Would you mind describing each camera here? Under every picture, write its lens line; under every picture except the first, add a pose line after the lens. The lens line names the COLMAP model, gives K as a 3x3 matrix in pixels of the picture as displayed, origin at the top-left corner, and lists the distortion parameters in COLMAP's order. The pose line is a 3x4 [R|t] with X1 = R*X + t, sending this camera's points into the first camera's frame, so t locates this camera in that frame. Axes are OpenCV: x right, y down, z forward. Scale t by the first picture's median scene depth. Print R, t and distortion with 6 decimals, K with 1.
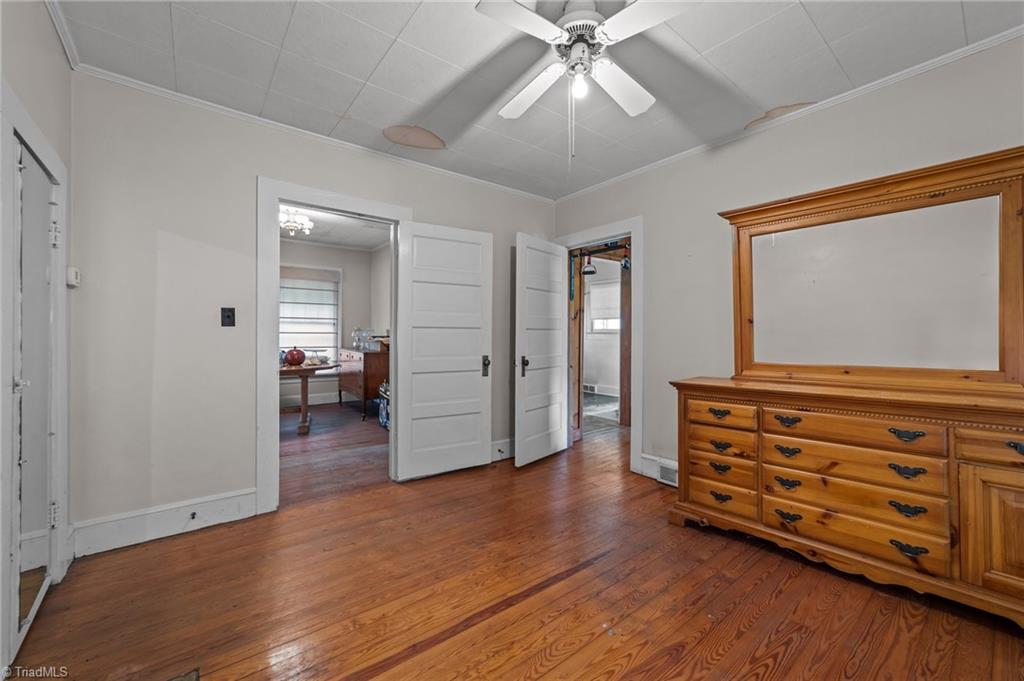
lens RADIAL K [[396.0, 0, 512.0], [0, 396.0, 340.5], [0, 0, 1]] dist [-0.022944, 0.008483]
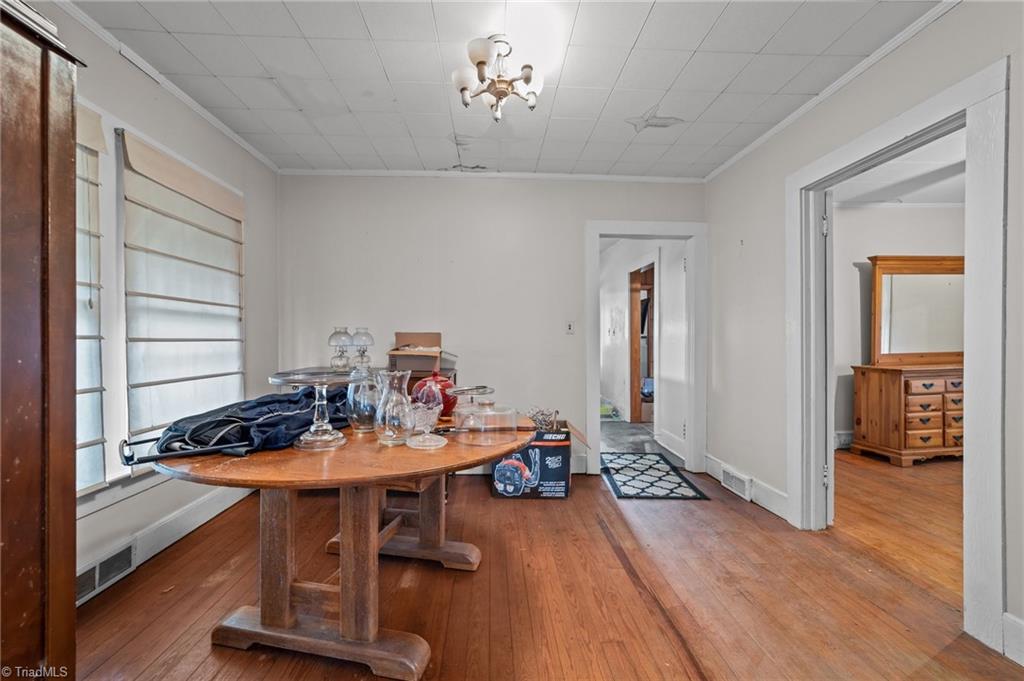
lens RADIAL K [[396.0, 0, 512.0], [0, 396.0, 340.5], [0, 0, 1]] dist [-0.022944, 0.008483]
pose [[0.592799, -0.021490, 0.805064, -1.913761], [0.018720, 0.999742, 0.012902, -0.056185], [-0.805133, 0.007423, 0.593048, 1.567967]]
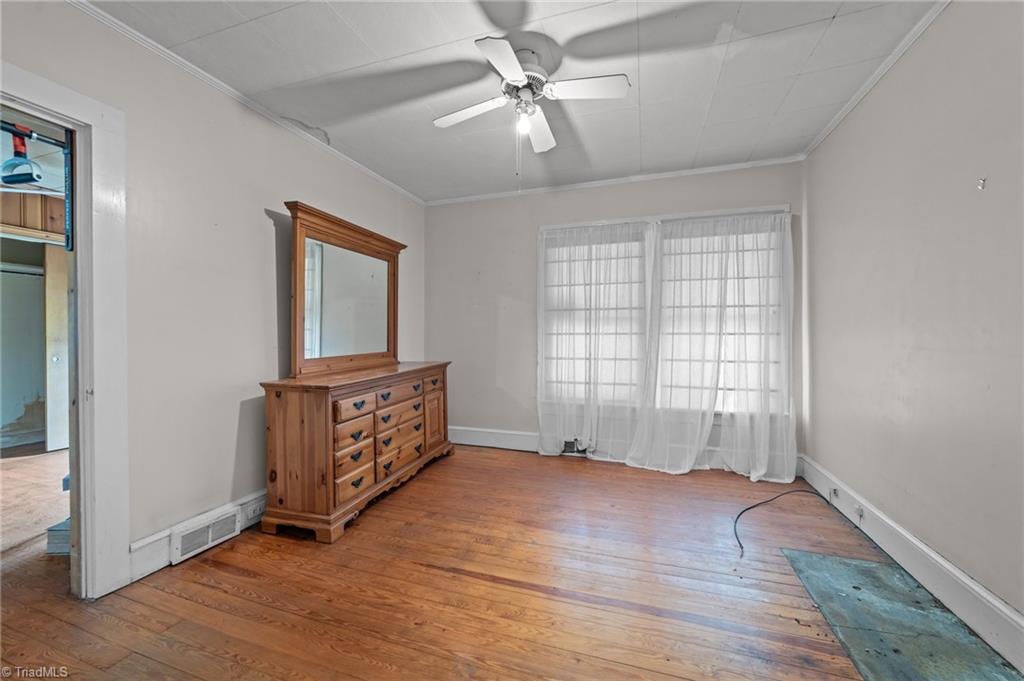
lens RADIAL K [[396.0, 0, 512.0], [0, 396.0, 340.5], [0, 0, 1]] dist [-0.022944, 0.008483]
pose [[-0.540815, -0.020173, 0.840900, -0.674016], [-0.000019, 0.999713, 0.023971, -0.021620], [-0.841142, 0.012948, -0.540660, 1.362768]]
